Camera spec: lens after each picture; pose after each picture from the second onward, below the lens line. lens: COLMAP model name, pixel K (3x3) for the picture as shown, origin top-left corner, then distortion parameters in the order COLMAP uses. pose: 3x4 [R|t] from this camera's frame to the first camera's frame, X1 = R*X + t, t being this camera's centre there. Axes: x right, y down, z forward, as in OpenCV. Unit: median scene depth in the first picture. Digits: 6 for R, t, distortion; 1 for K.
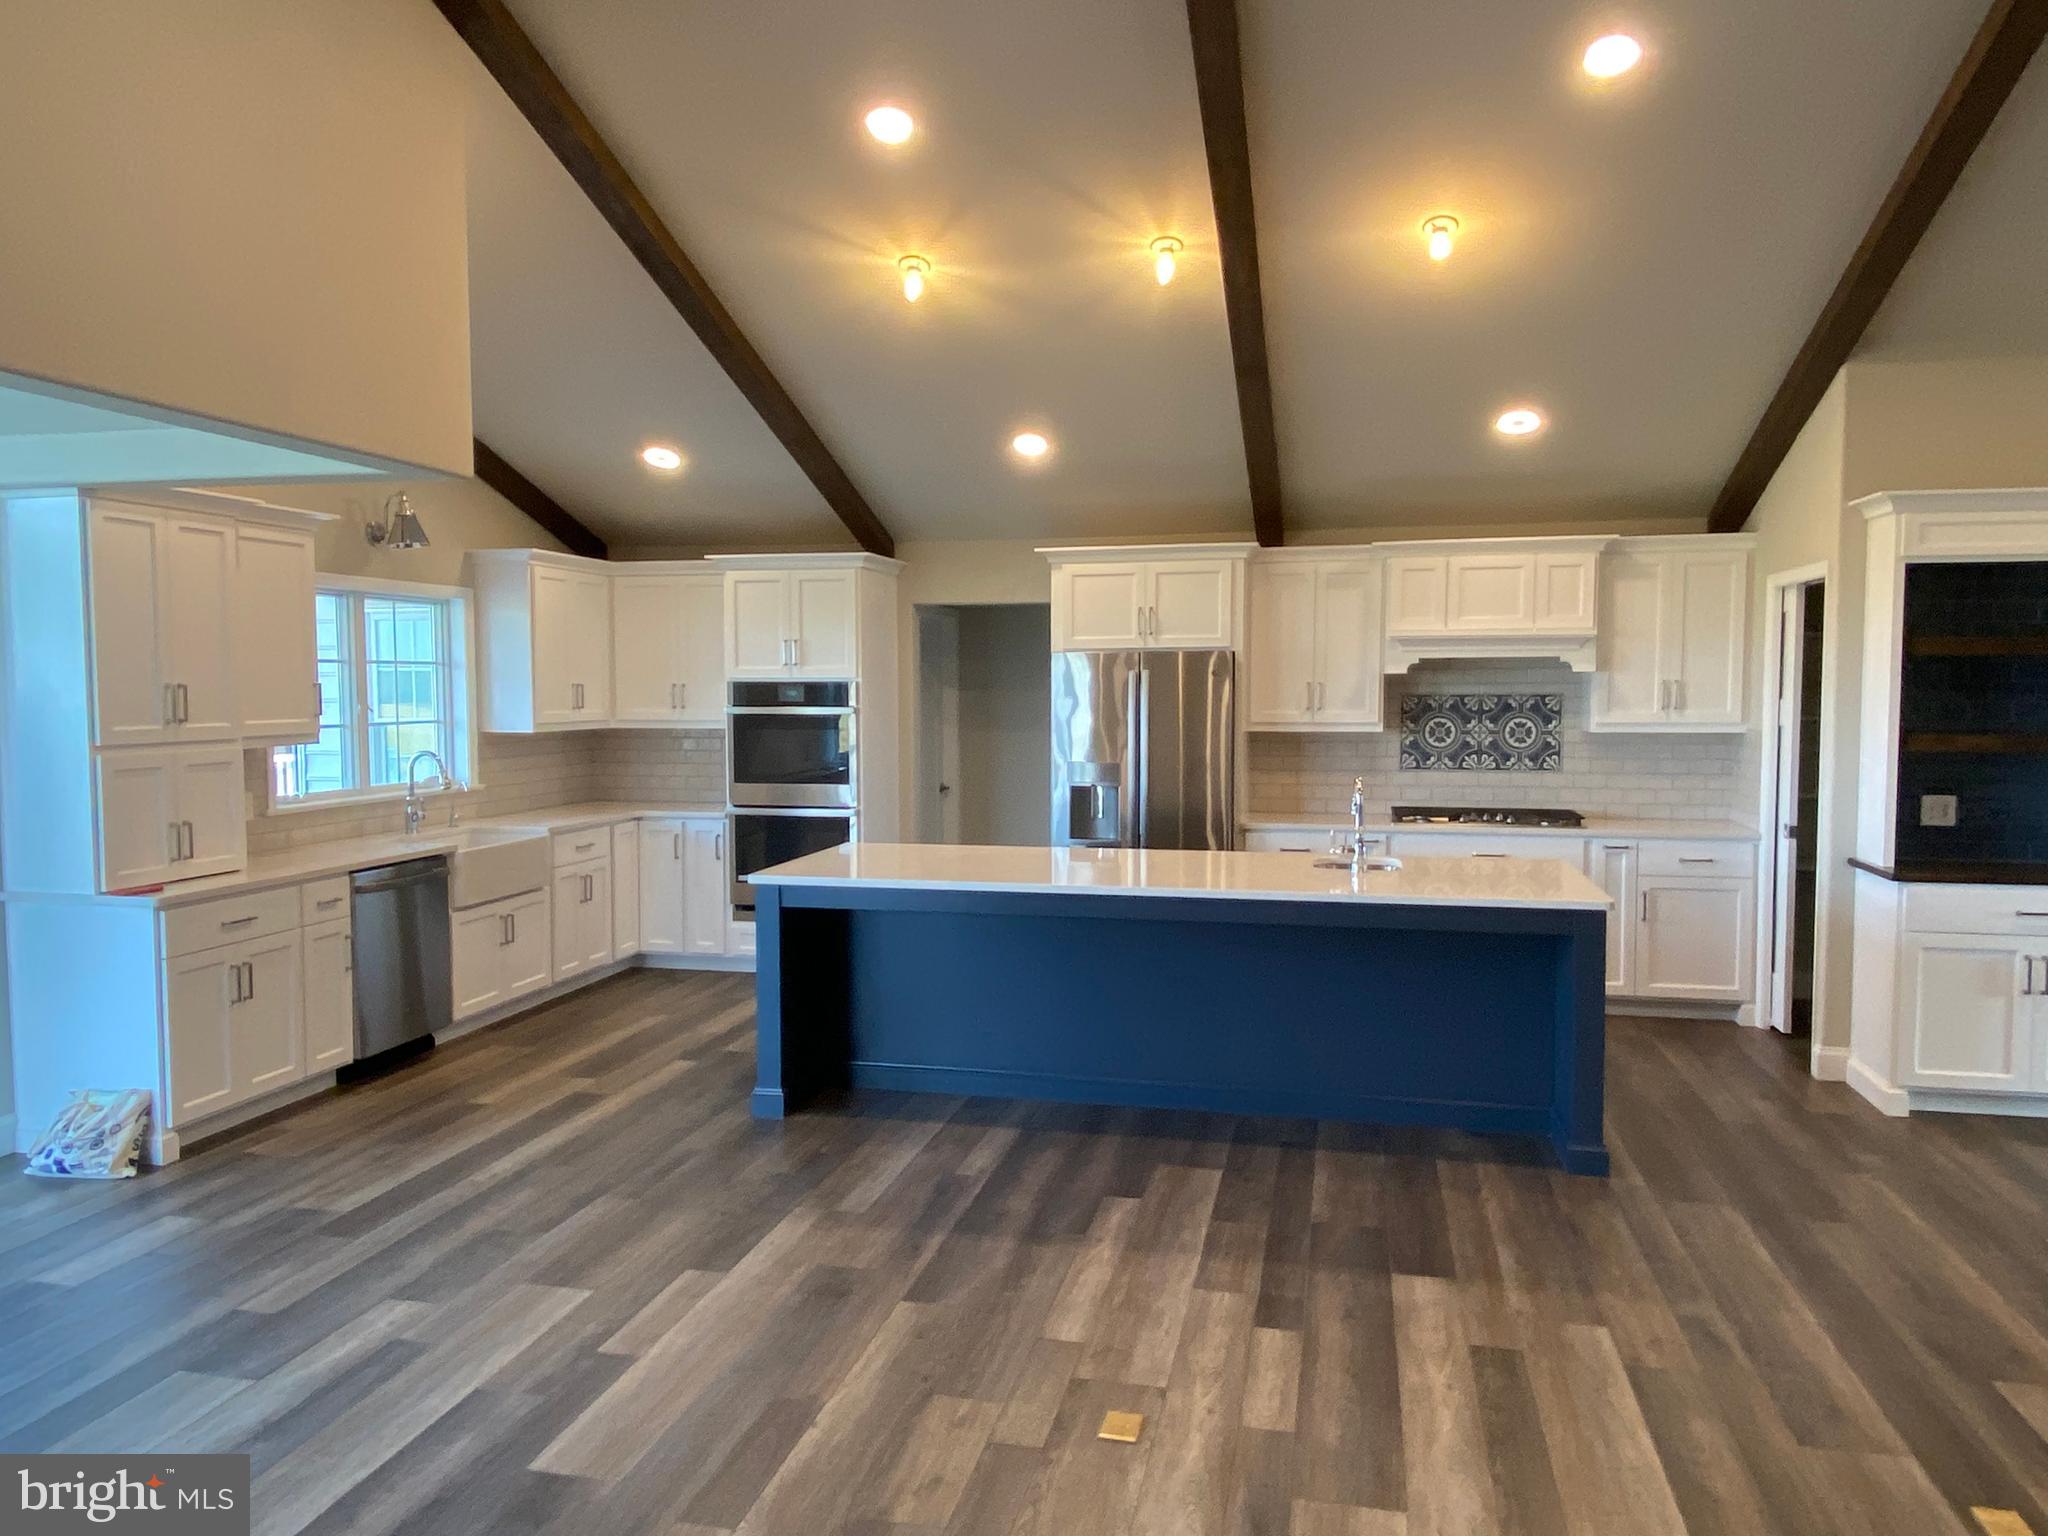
lens RADIAL K [[1397.0, 0, 1024.0], [0, 1397.0, 768.0], [0, 0, 1]] dist [0.070594, 0.000464]
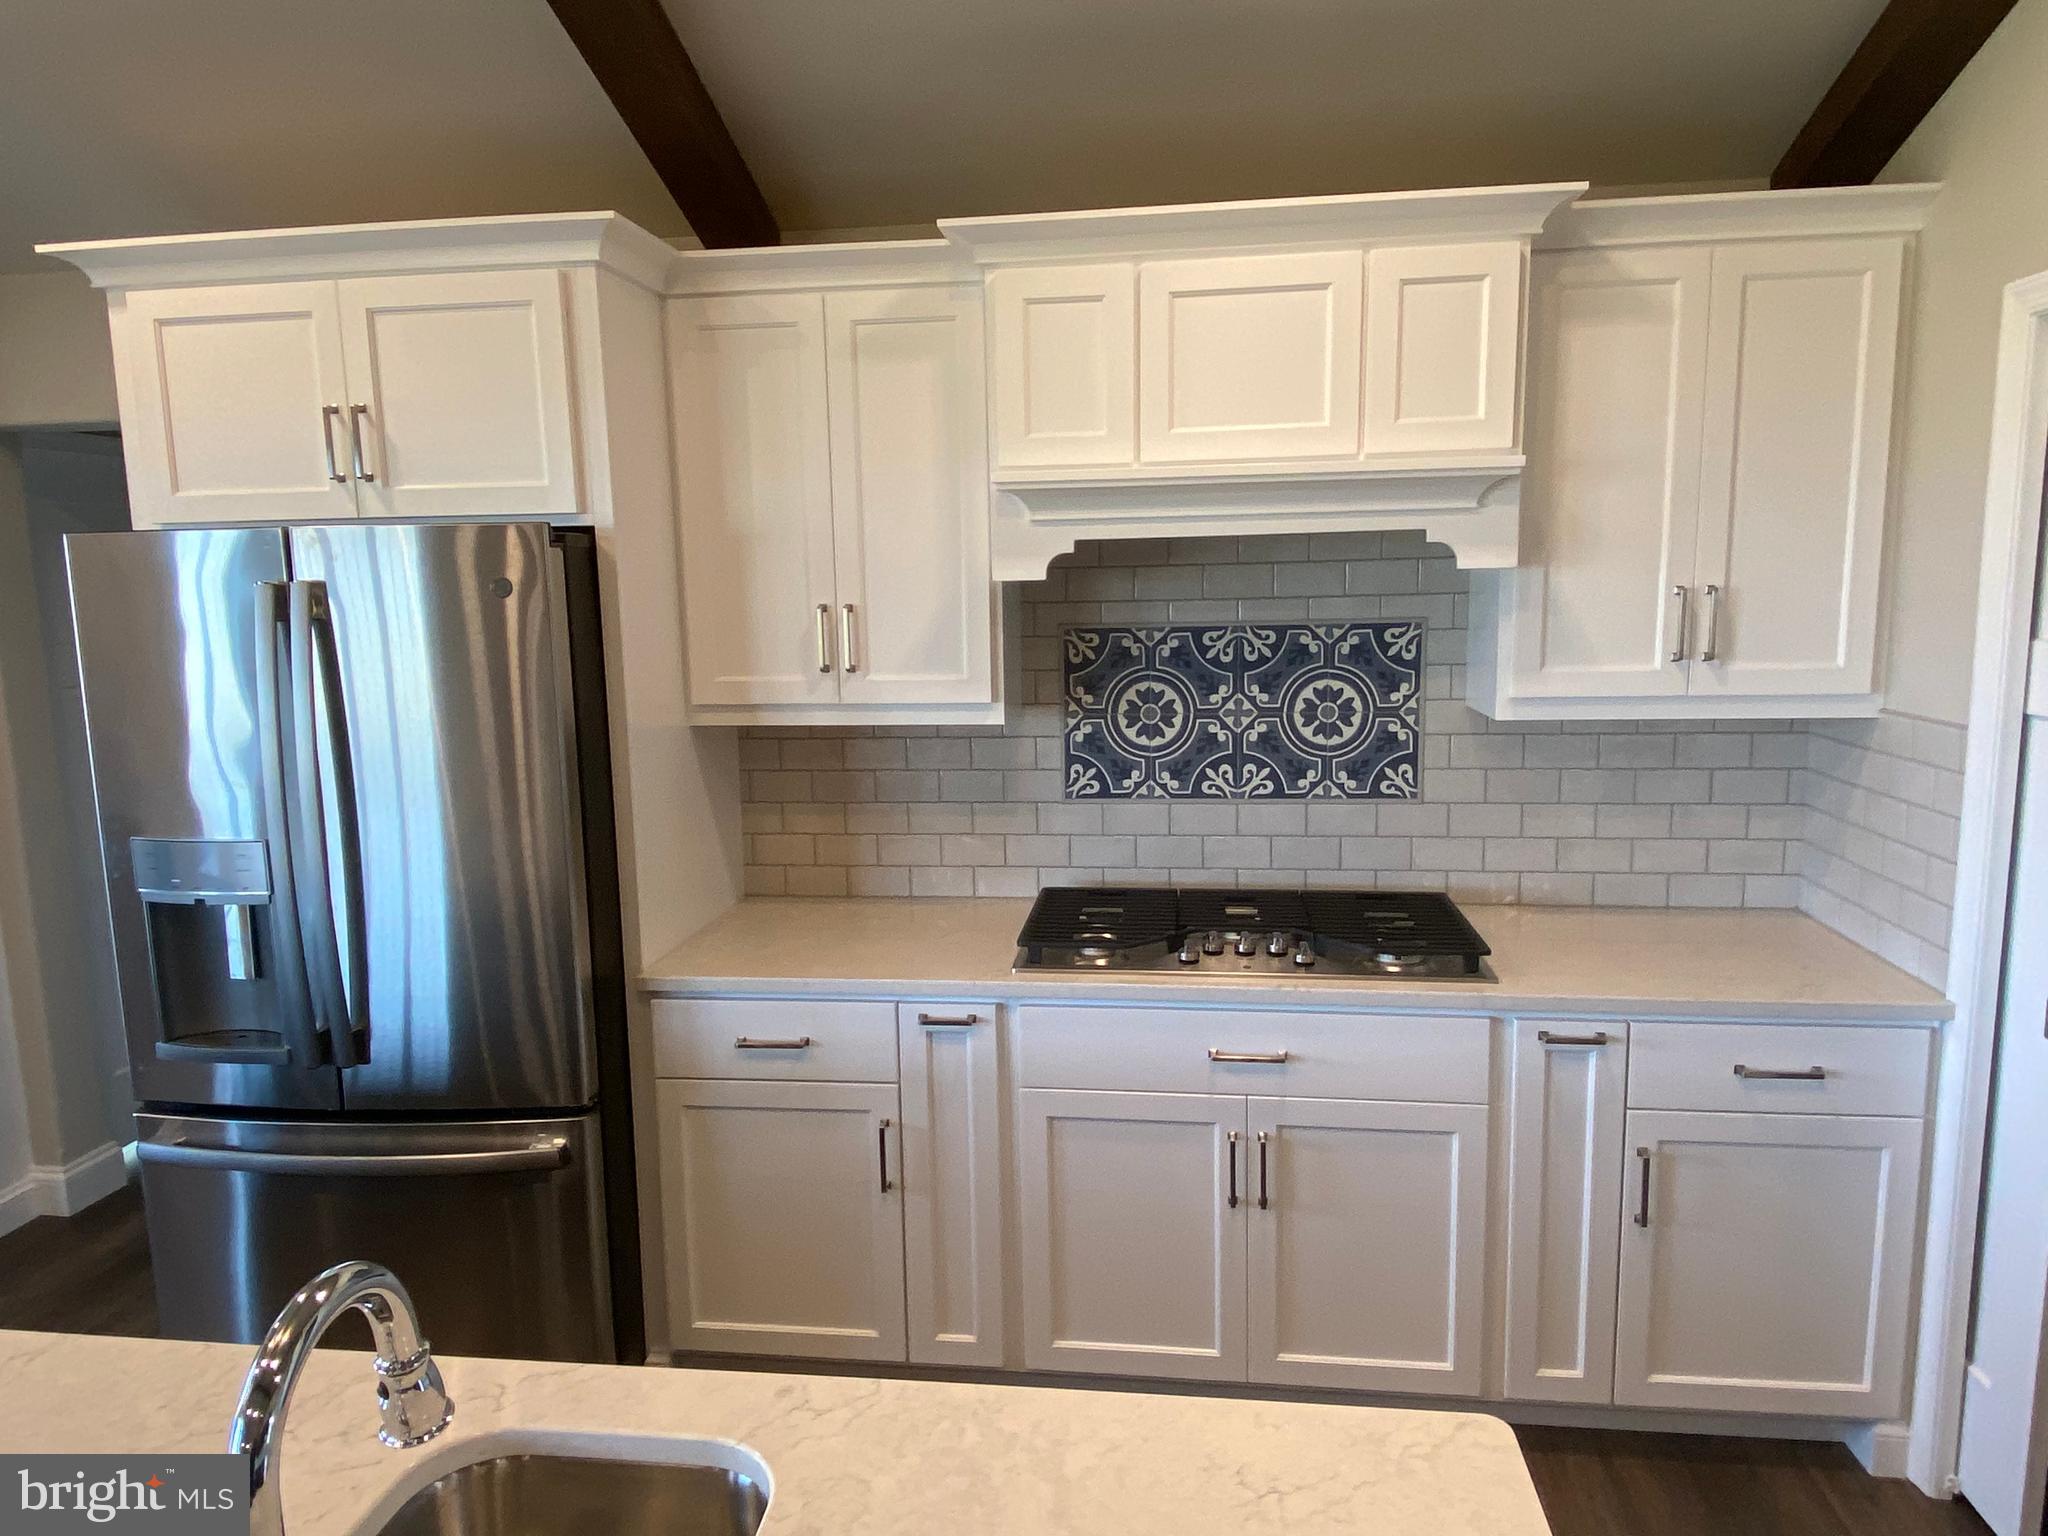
lens RADIAL K [[1281.0, 0, 1024.0], [0, 1281.0, 768.0], [0, 0, 1]] dist [0.046961, -0.002523]
pose [[0.994415, -0.035044, 0.099549, 0.222843], [0.025936, 0.995480, 0.091361, -0.046804], [-0.102301, -0.088269, 0.990830, 0.626934]]
